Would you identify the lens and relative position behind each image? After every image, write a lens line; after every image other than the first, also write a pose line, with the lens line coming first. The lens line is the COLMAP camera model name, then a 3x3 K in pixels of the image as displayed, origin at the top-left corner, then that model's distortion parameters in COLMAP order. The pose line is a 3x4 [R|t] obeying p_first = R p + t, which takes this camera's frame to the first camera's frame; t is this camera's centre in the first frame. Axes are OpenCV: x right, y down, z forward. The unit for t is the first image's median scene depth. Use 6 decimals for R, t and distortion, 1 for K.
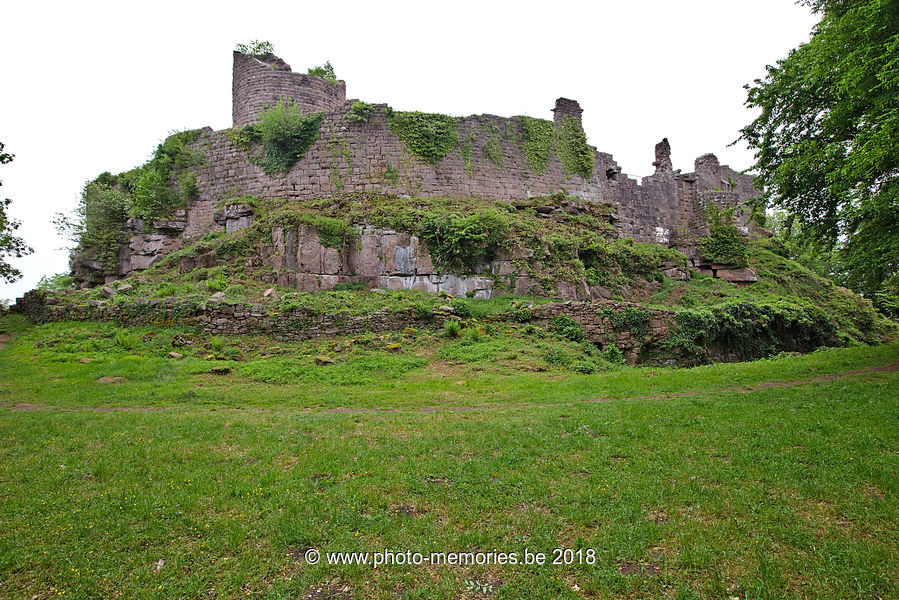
lens RADIAL K [[485.6, 0, 451.6], [0, 485.6, 297.9], [0, 0, 1]] dist [-0.000794, 0.000711]
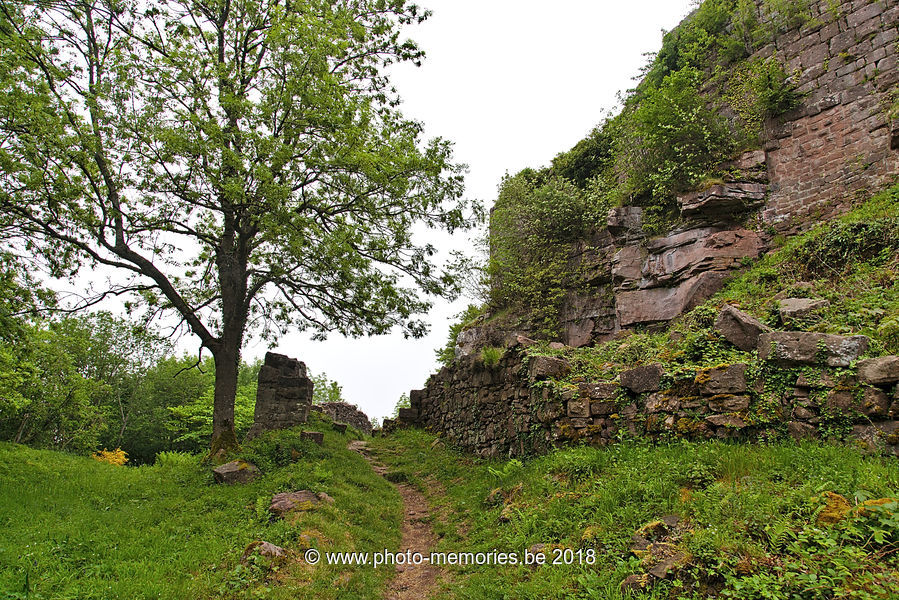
lens RADIAL K [[610.1, 0, 447.5], [0, 610.1, 300.2], [0, 0, 1]] dist [0.042269, -0.000547]
pose [[0.824144, -0.112209, -0.555154, -0.497692], [-0.009166, 0.977408, -0.211162, 0.031836], [0.566306, 0.179117, 0.804496, 0.504437]]
